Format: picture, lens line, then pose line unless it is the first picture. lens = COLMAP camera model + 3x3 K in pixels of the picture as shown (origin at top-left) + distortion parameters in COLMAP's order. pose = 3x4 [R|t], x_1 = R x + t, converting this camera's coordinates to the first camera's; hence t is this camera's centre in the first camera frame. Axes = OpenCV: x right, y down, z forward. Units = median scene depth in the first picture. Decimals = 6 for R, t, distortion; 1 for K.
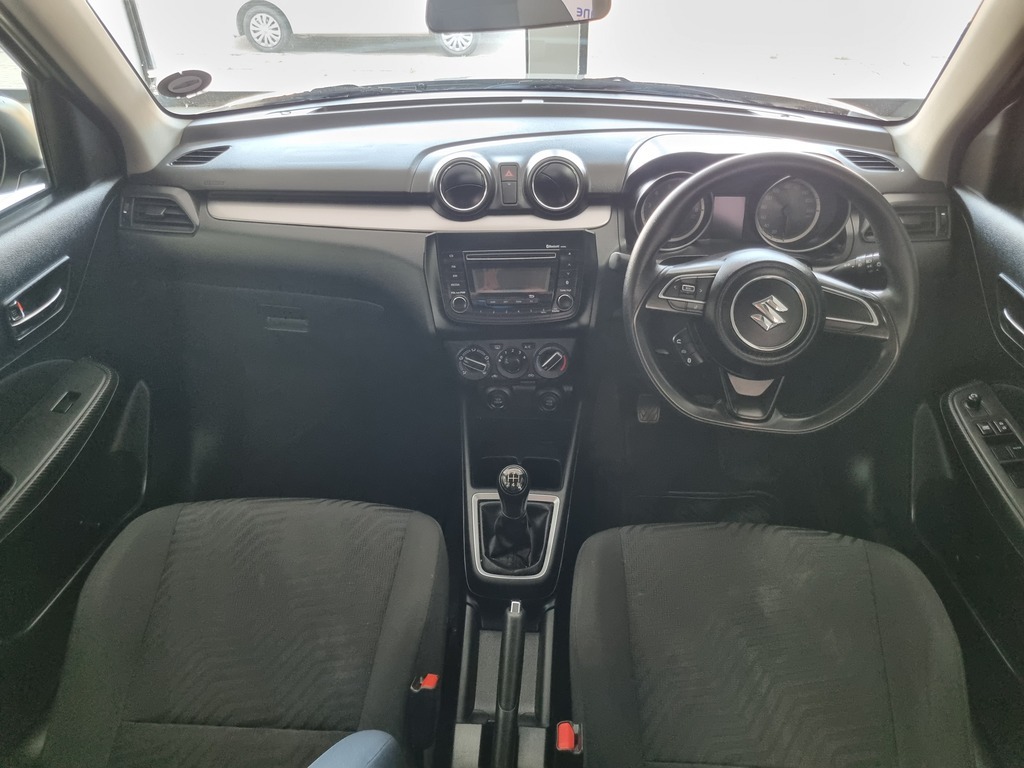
lens RADIAL K [[777.2, 0, 512.0], [0, 777.2, 384.0], [0, 0, 1]] dist [0.023752, -0.000929]
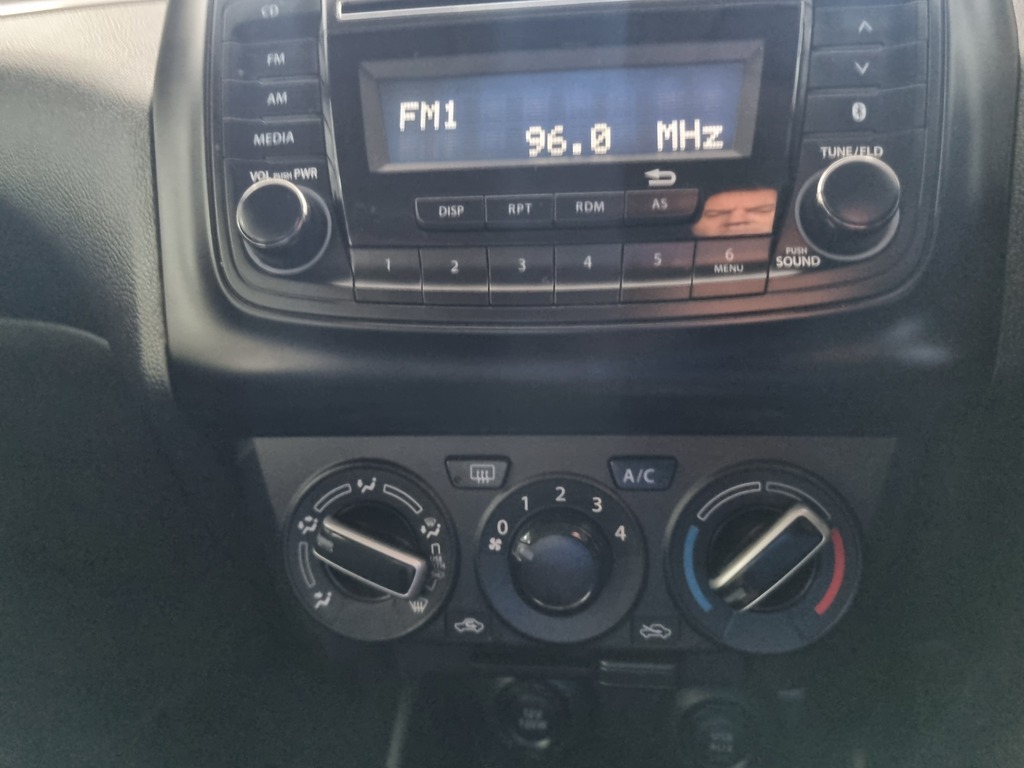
lens RADIAL K [[777.2, 0, 512.0], [0, 777.2, 384.0], [0, 0, 1]] dist [0.023752, -0.000929]
pose [[0.992452, 0.012577, -0.121983, 0.012348], [-0.051464, 0.945607, -0.321214, -0.005366], [0.111308, 0.325067, 0.939117, 0.803383]]
